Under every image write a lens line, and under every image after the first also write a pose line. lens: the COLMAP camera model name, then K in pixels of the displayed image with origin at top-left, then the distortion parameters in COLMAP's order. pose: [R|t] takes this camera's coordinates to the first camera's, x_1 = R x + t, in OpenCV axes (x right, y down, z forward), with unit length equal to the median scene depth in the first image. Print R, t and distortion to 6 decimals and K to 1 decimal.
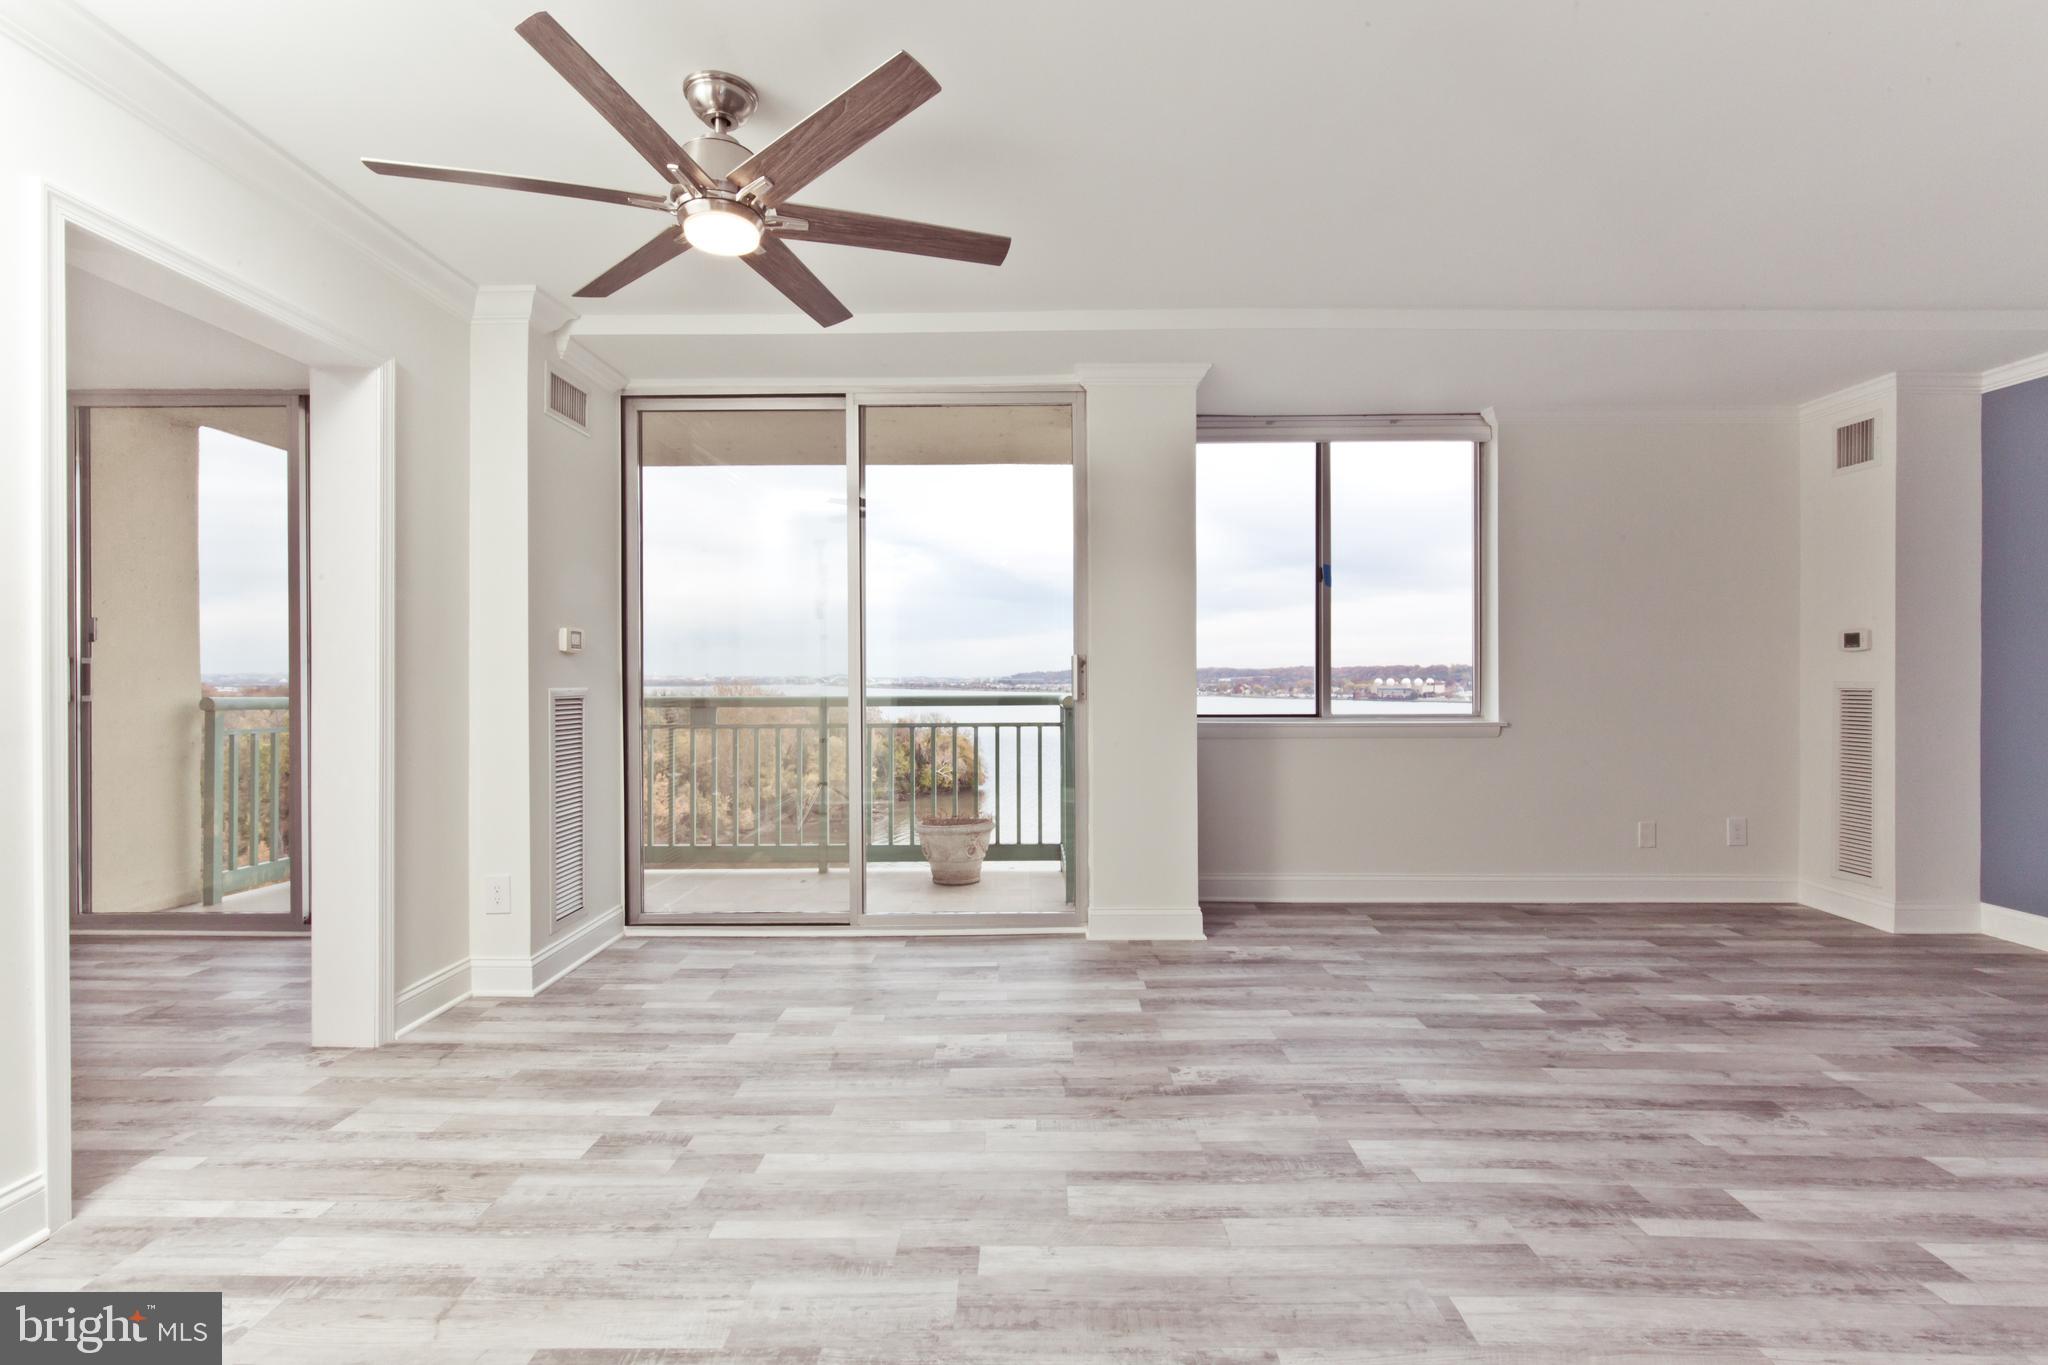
lens RADIAL K [[918.4, 0, 1023.3], [0, 918.4, 681.7], [0, 0, 1]] dist [-0.004348, 0.000936]
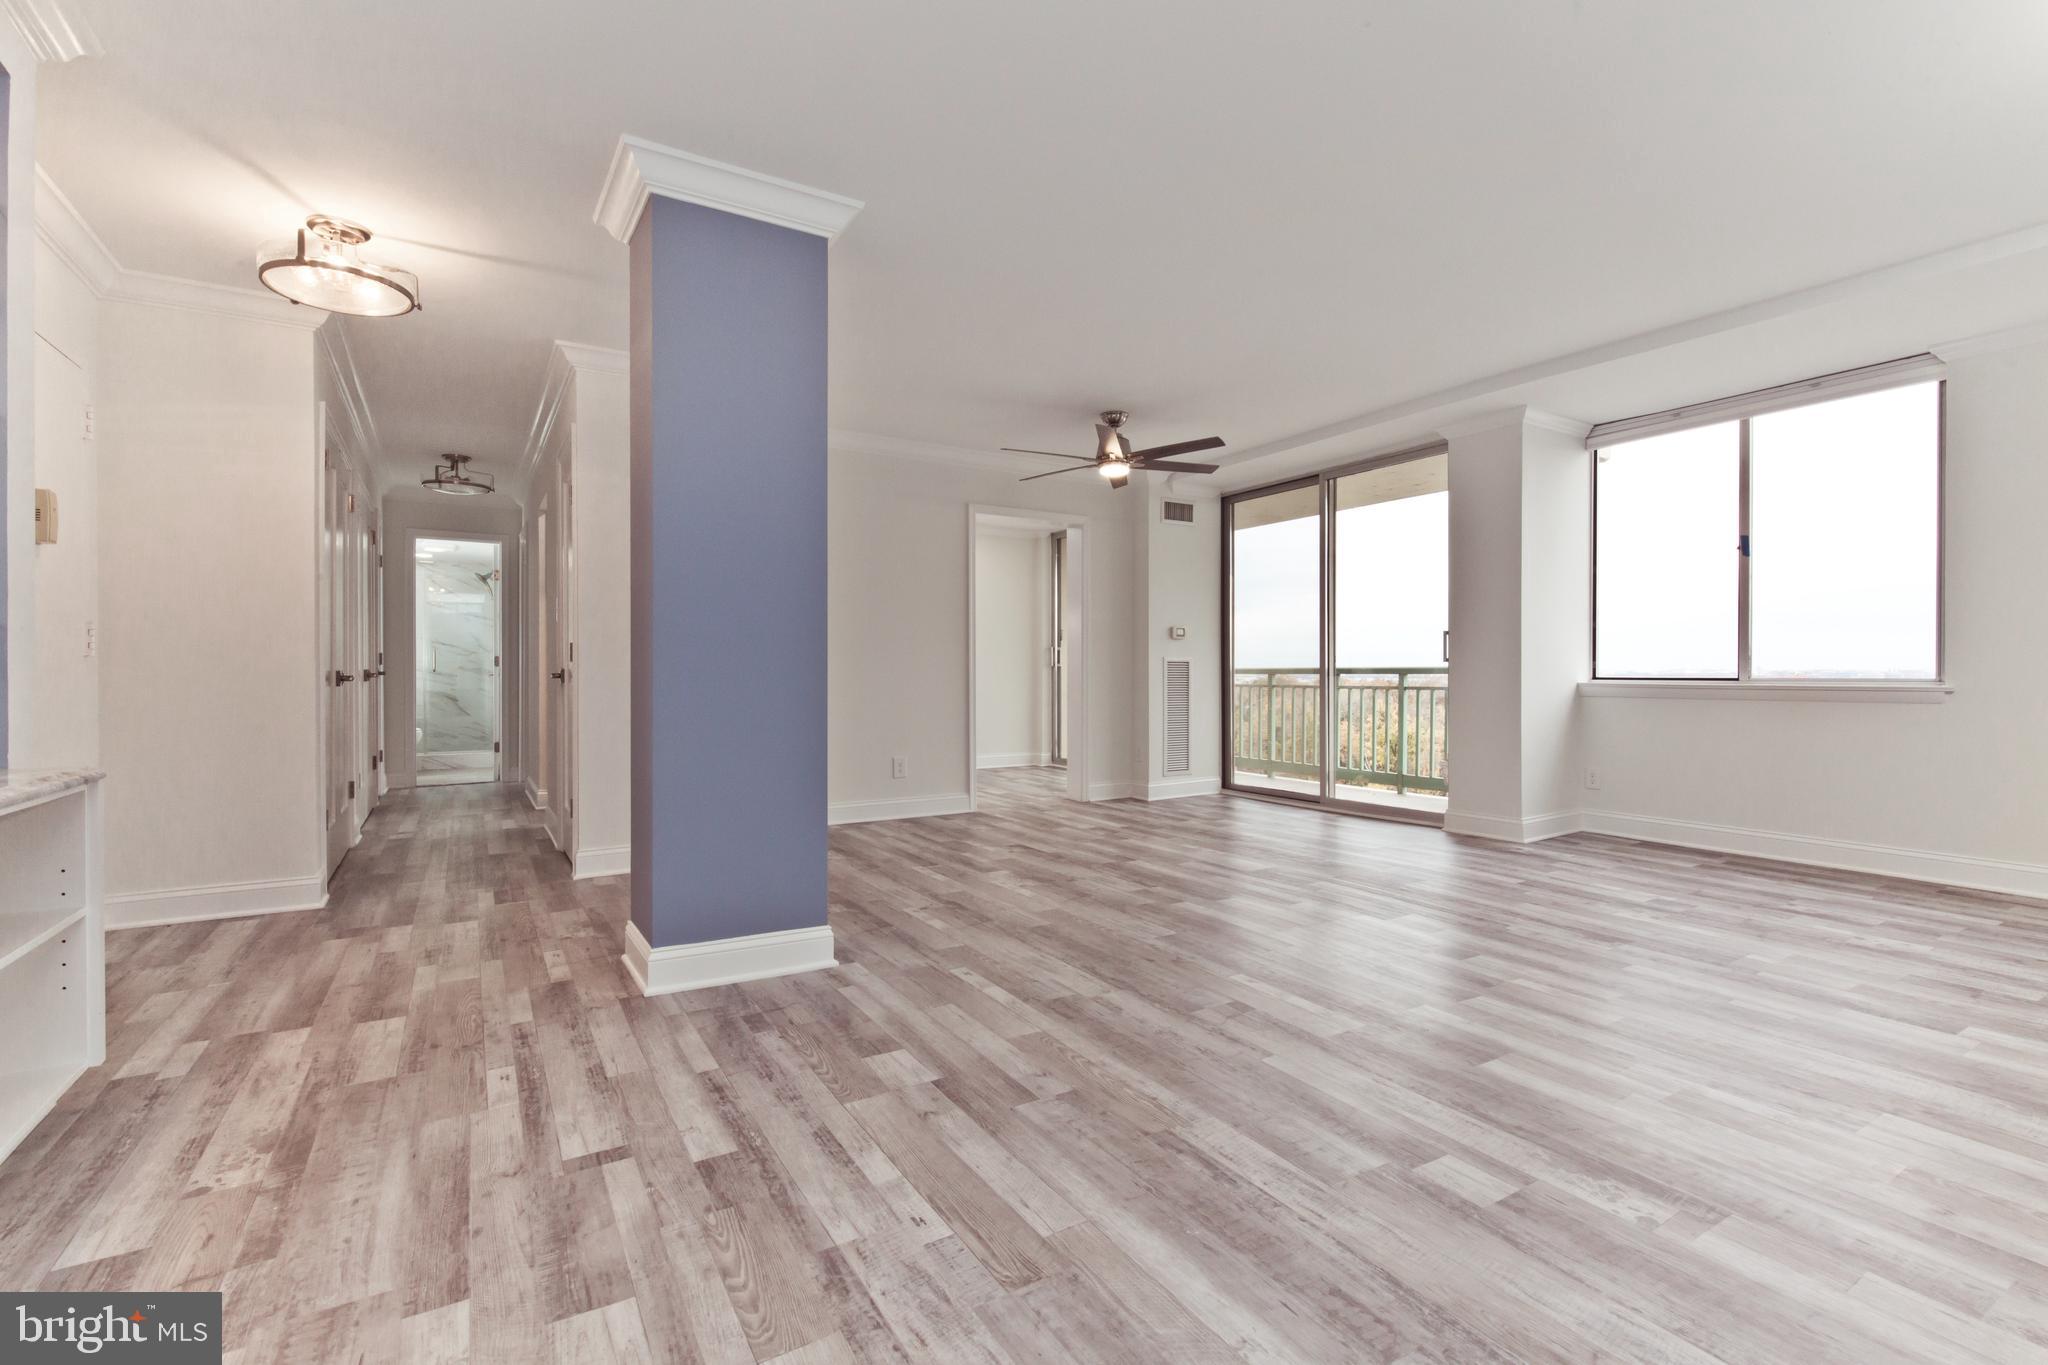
lens RADIAL K [[918.4, 0, 1026.0], [0, 918.4, 684.5], [0, 0, 1]] dist [-0.004348, 0.000936]
pose [[0.532837, 0.013768, -0.846106, 1.500573], [-0.005098, 0.999902, 0.013060, 0.064333], [0.846203, -0.002645, 0.532854, -0.495087]]
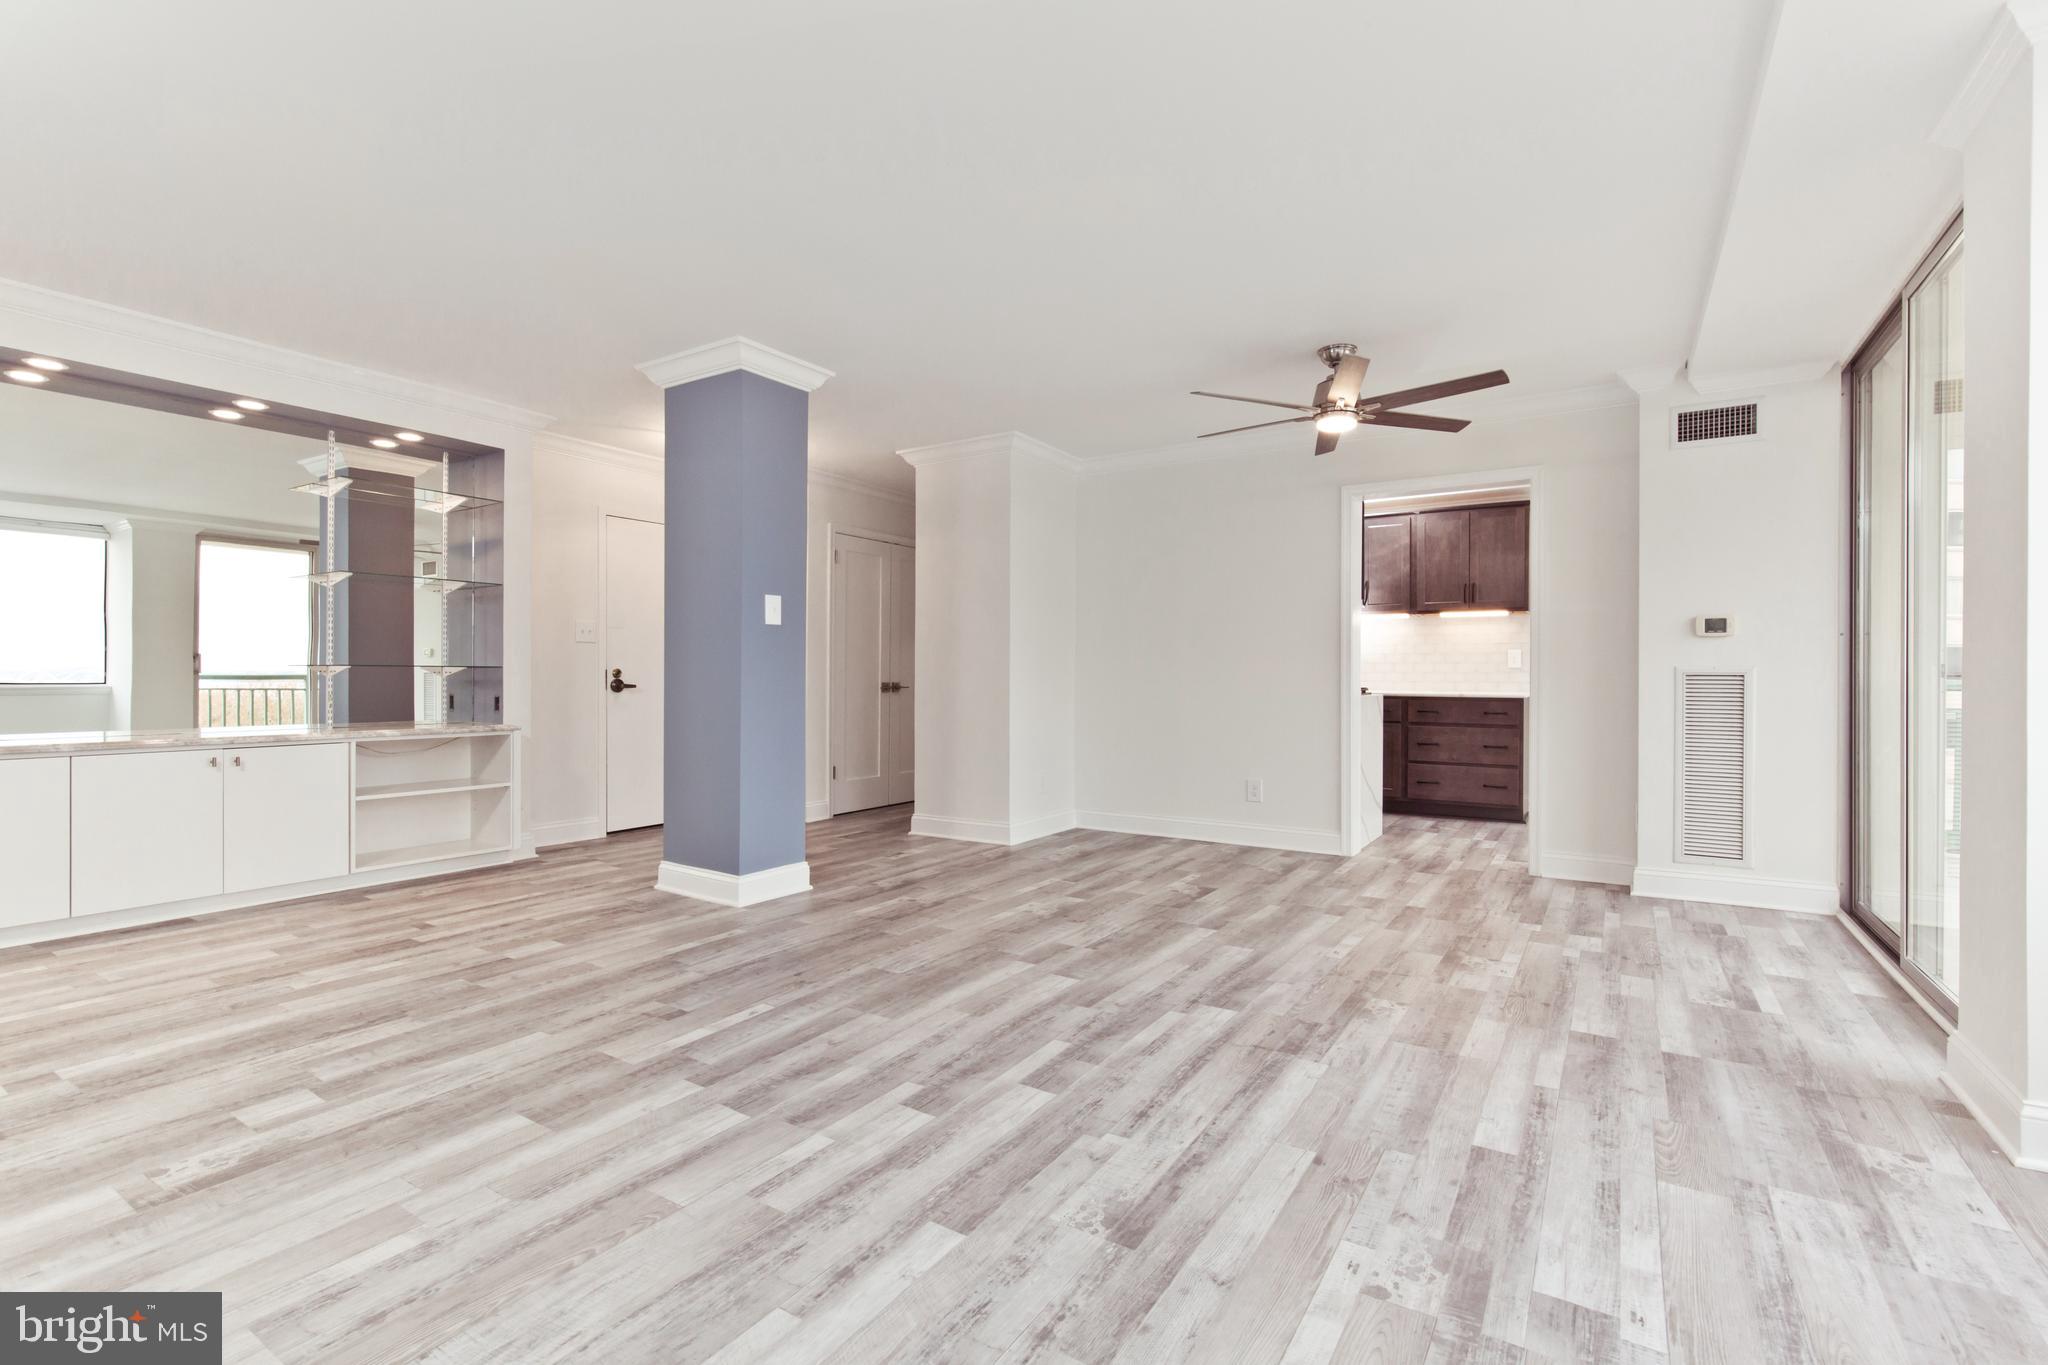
lens RADIAL K [[918.4, 0, 1033.2], [0, 918.4, 672.8], [0, 0, 1]] dist [-0.004348, 0.000936]
pose [[-0.524729, -0.001392, -0.851268, 1.454768], [-0.006488, 0.999976, 0.002364, 0.029099], [0.851244, 0.006763, -0.524726, 1.307363]]
